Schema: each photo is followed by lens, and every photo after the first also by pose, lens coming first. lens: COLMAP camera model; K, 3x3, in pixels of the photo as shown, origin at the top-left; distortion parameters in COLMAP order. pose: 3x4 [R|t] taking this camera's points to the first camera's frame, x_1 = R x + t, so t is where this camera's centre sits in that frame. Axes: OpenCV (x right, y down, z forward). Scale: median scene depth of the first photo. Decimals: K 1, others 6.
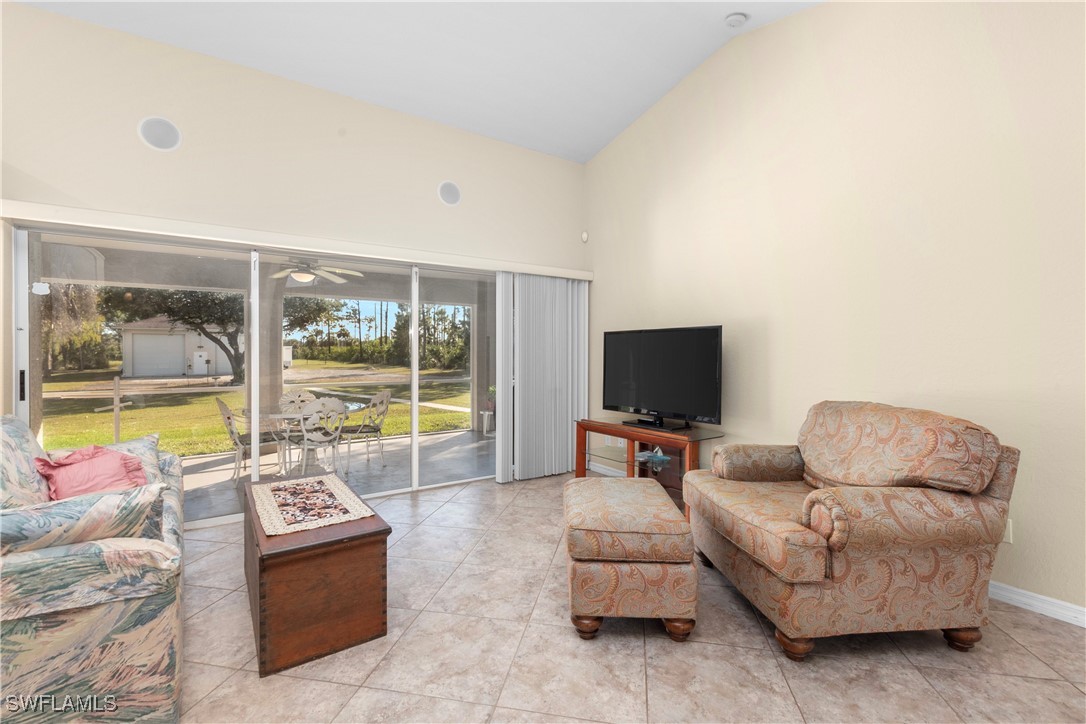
lens RADIAL K [[476.5, 0, 542.3], [0, 476.5, 349.5], [0, 0, 1]] dist [0.000675, -0.000288]
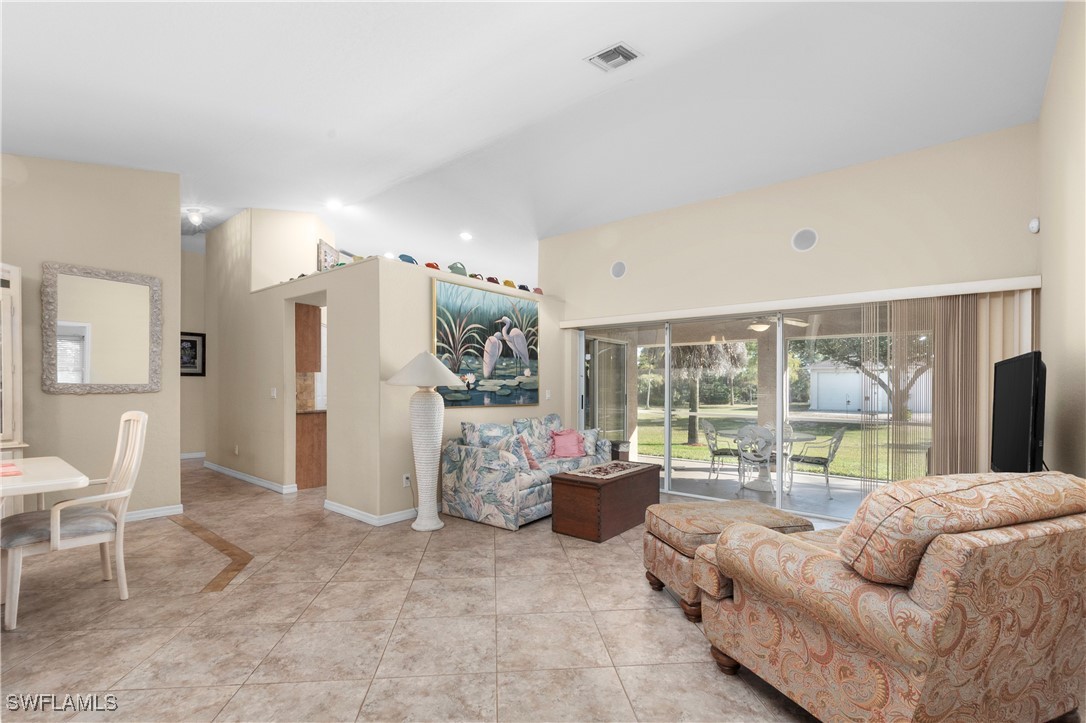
lens RADIAL K [[482.6, 0, 540.5], [0, 482.6, 382.2], [0, 0, 1]] dist [0.000520, -0.000042]
pose [[0.286398, -0.003410, -0.958105, 1.134721], [-0.005356, 0.999972, -0.005160, -0.002340], [0.958096, 0.006610, 0.286372, 0.211199]]
